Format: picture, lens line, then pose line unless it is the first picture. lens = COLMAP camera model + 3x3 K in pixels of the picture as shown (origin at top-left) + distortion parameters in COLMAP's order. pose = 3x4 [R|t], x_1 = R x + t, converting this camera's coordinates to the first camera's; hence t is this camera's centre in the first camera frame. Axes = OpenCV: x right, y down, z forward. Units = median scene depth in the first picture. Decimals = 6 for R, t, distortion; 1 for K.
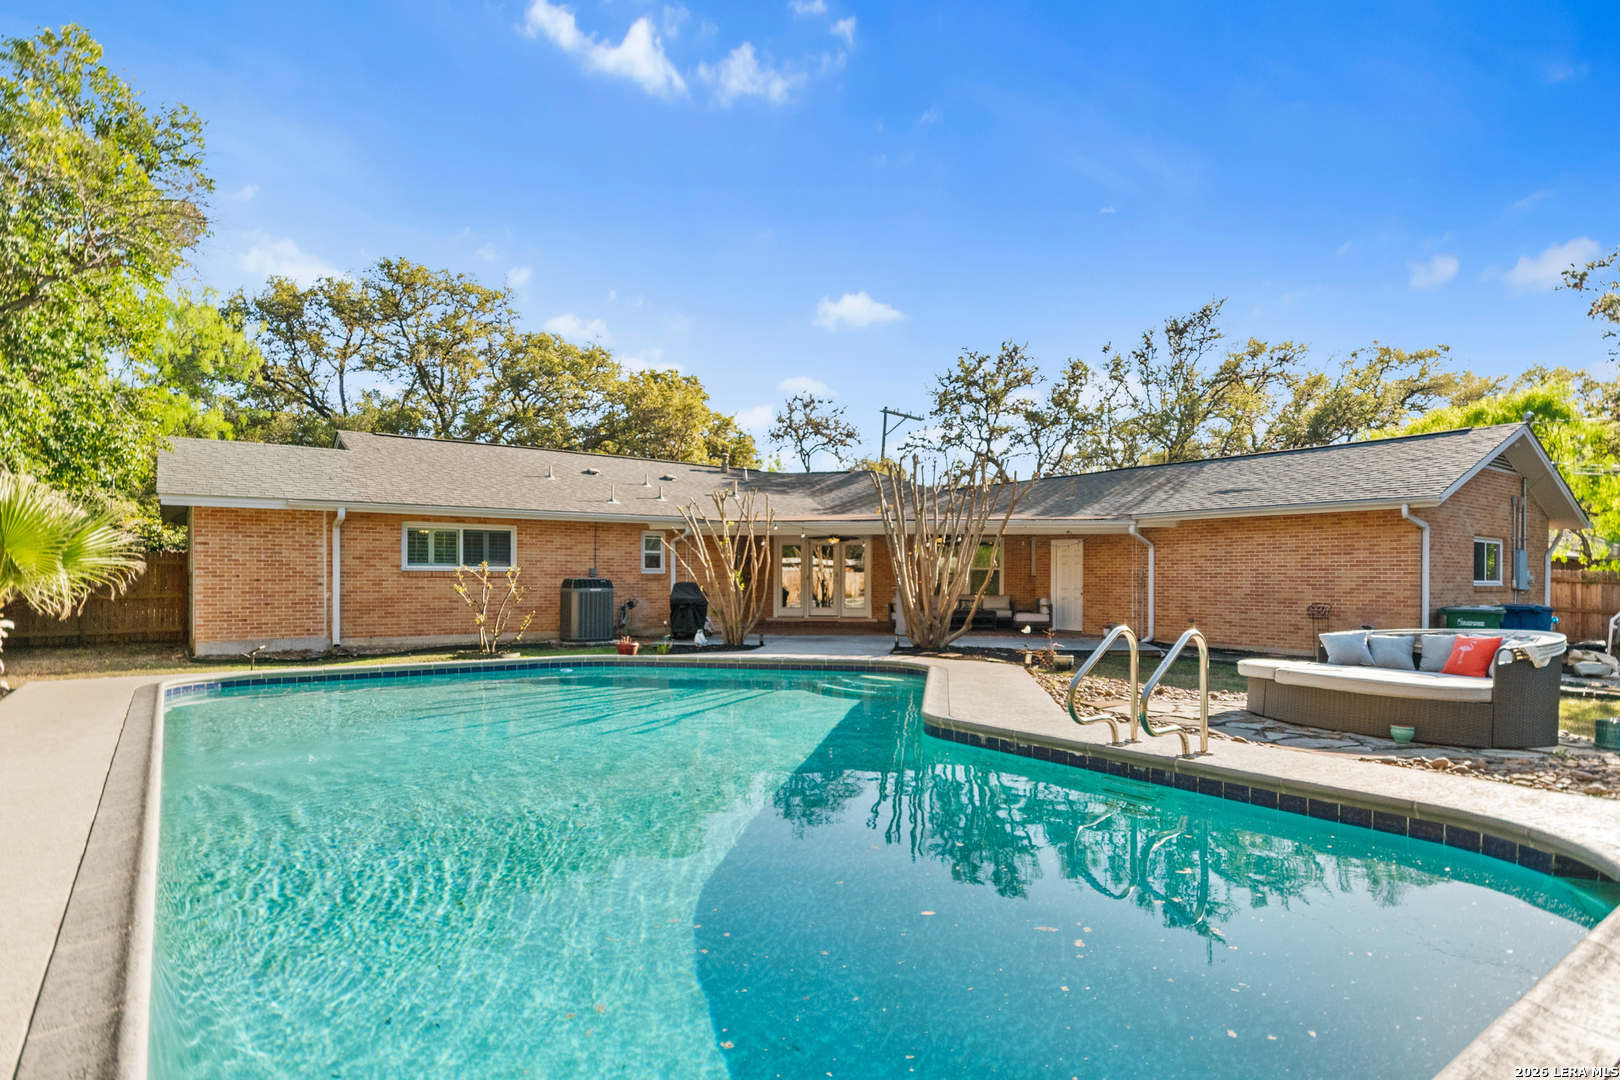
lens RADIAL K [[876.7, 0, 816.0], [0, 876.7, 544.6], [0, 0, 1]] dist [0.011700, -0.005425]
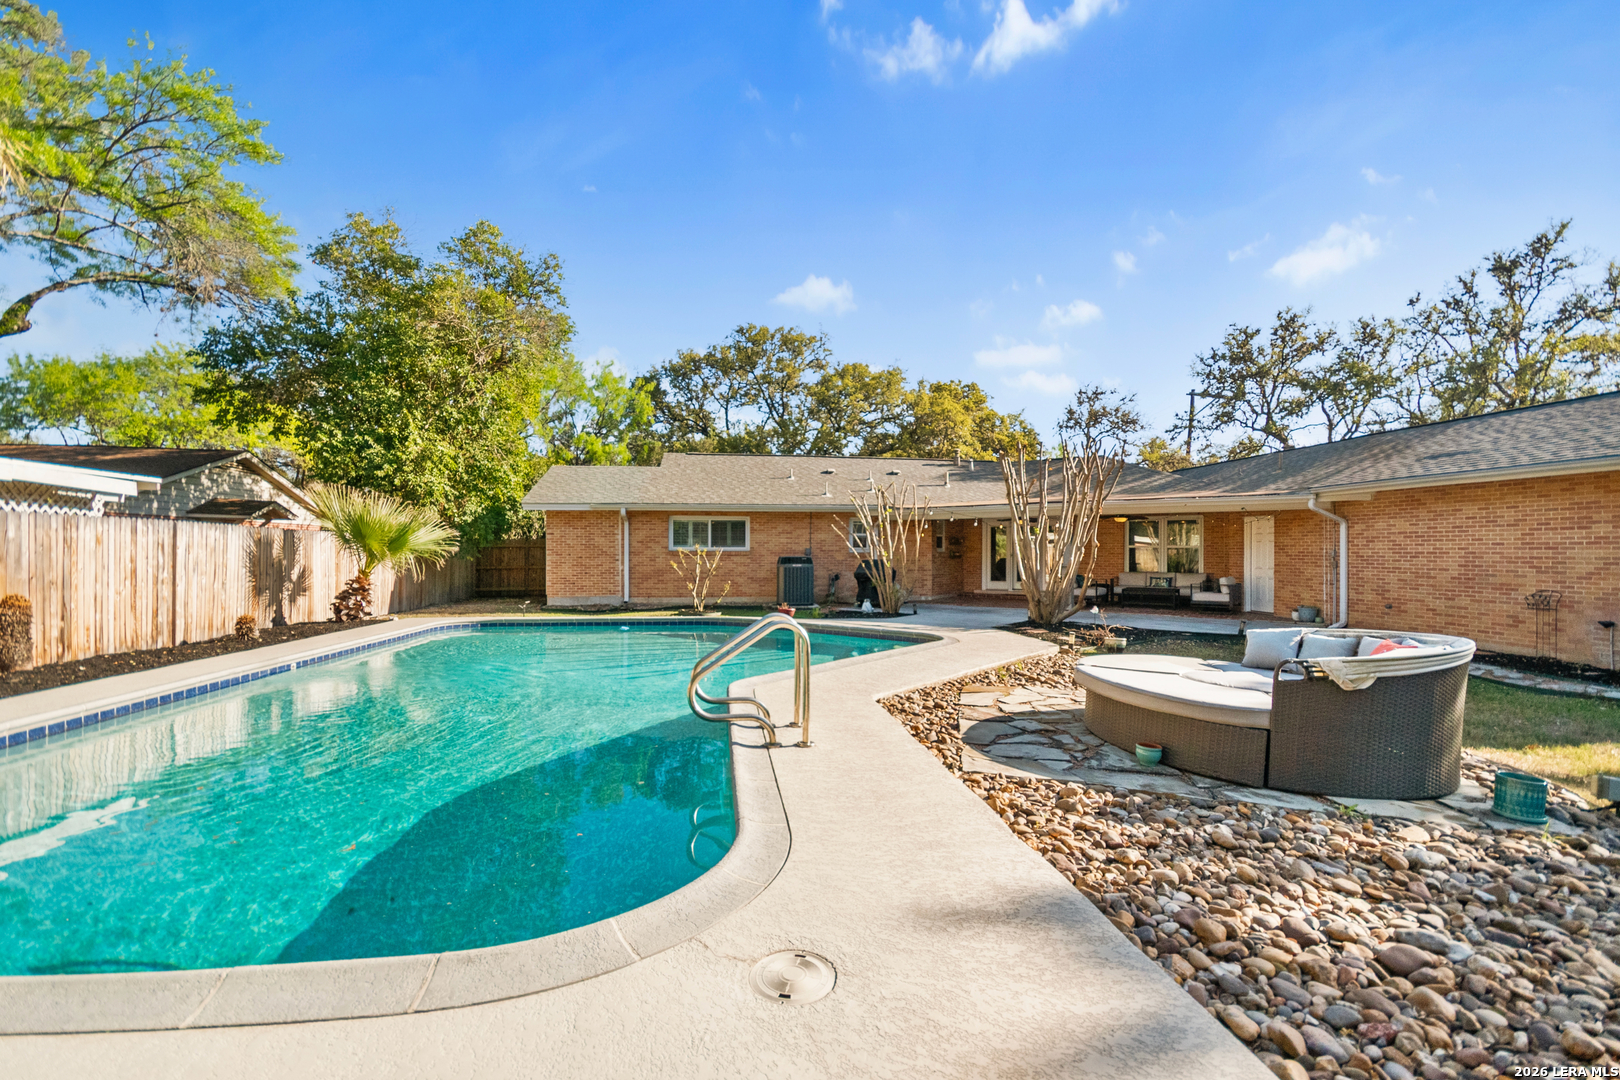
lens RADIAL K [[716.1, 0, 811.9], [0, 716.1, 534.2], [0, 0, 1]] dist [-0.001878, -0.002000]
pose [[0.873795, -0.012426, -0.486136, 0.268918], [0.018326, 0.999805, 0.007384, -0.001039], [0.485949, -0.015361, 0.873852, 0.099482]]
